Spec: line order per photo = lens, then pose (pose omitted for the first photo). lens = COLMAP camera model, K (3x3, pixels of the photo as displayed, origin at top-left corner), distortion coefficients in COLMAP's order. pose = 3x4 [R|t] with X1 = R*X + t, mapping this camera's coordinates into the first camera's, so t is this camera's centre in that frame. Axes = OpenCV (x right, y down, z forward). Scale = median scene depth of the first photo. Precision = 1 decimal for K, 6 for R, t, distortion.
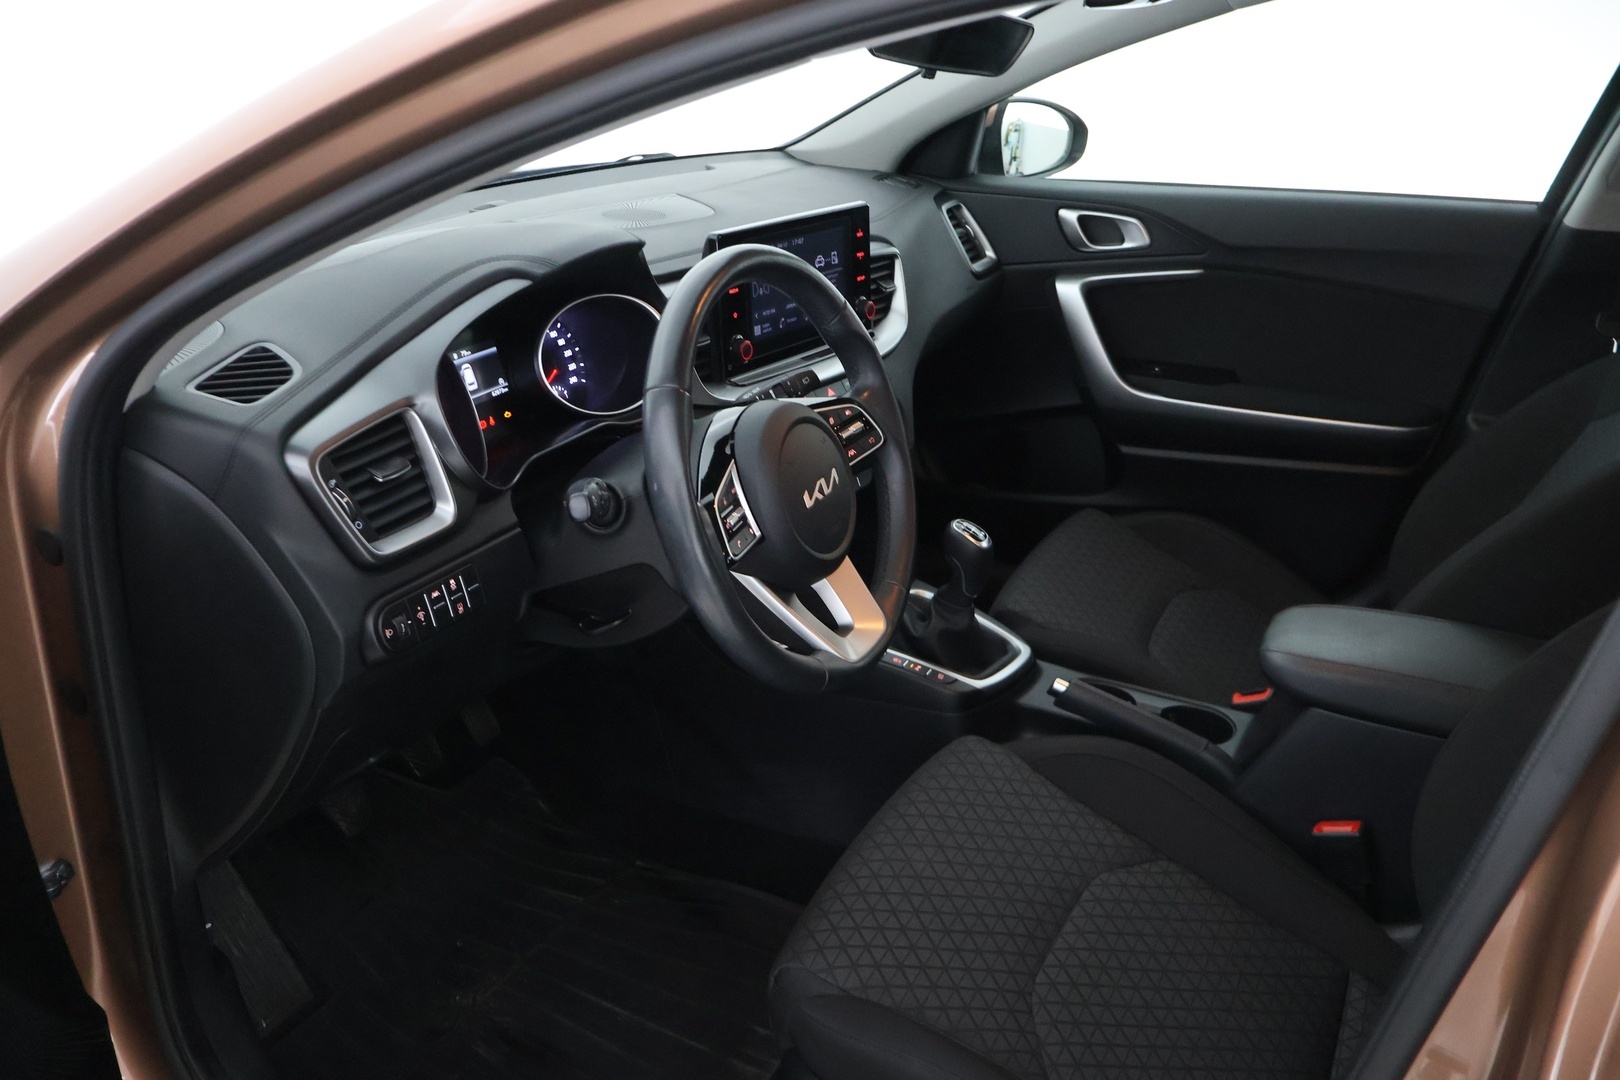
lens RADIAL K [[1335.9, 0, 815.6], [0, 1335.9, 550.8], [0, 0, 1]] dist [0.011143, 0.004472]
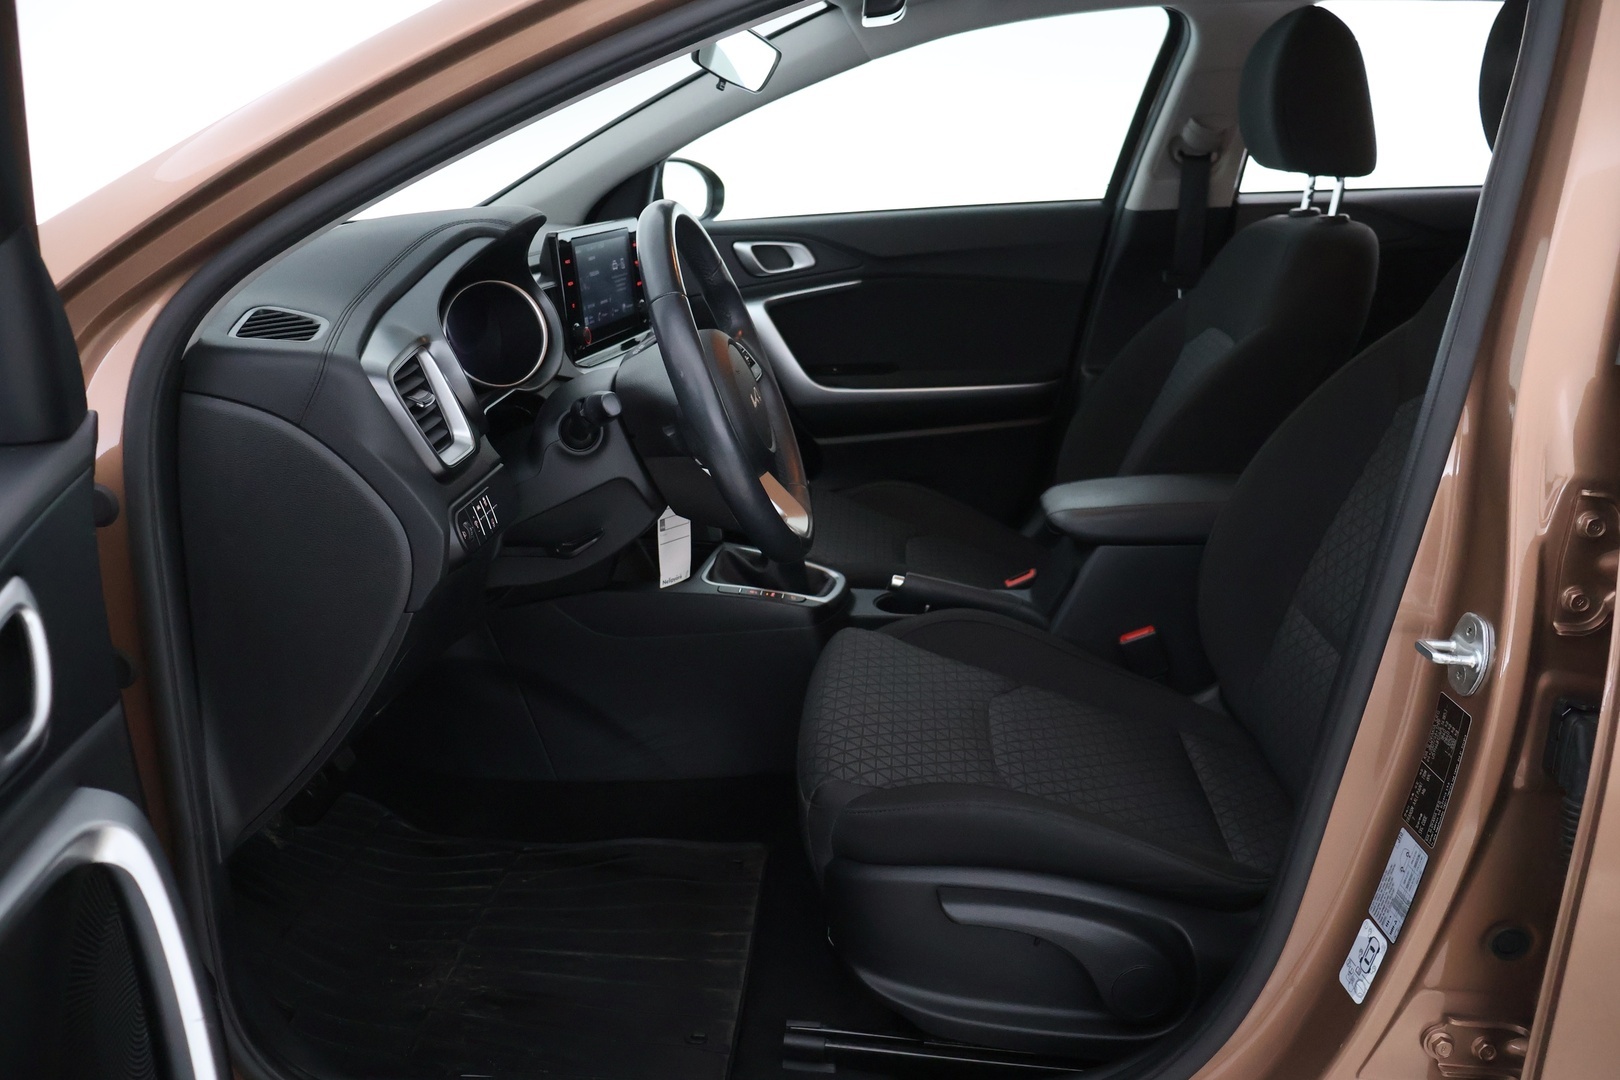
lens RADIAL K [[1335.9, 0, 804.5], [0, 1335.9, 530.9], [0, 0, 1]] dist [0.011143, 0.004472]
pose [[0.919101, -0.150786, 0.364029, -0.261935], [0.193956, 0.977332, -0.084875, 0.116605], [-0.342979, 0.148614, 0.927512, -0.067360]]
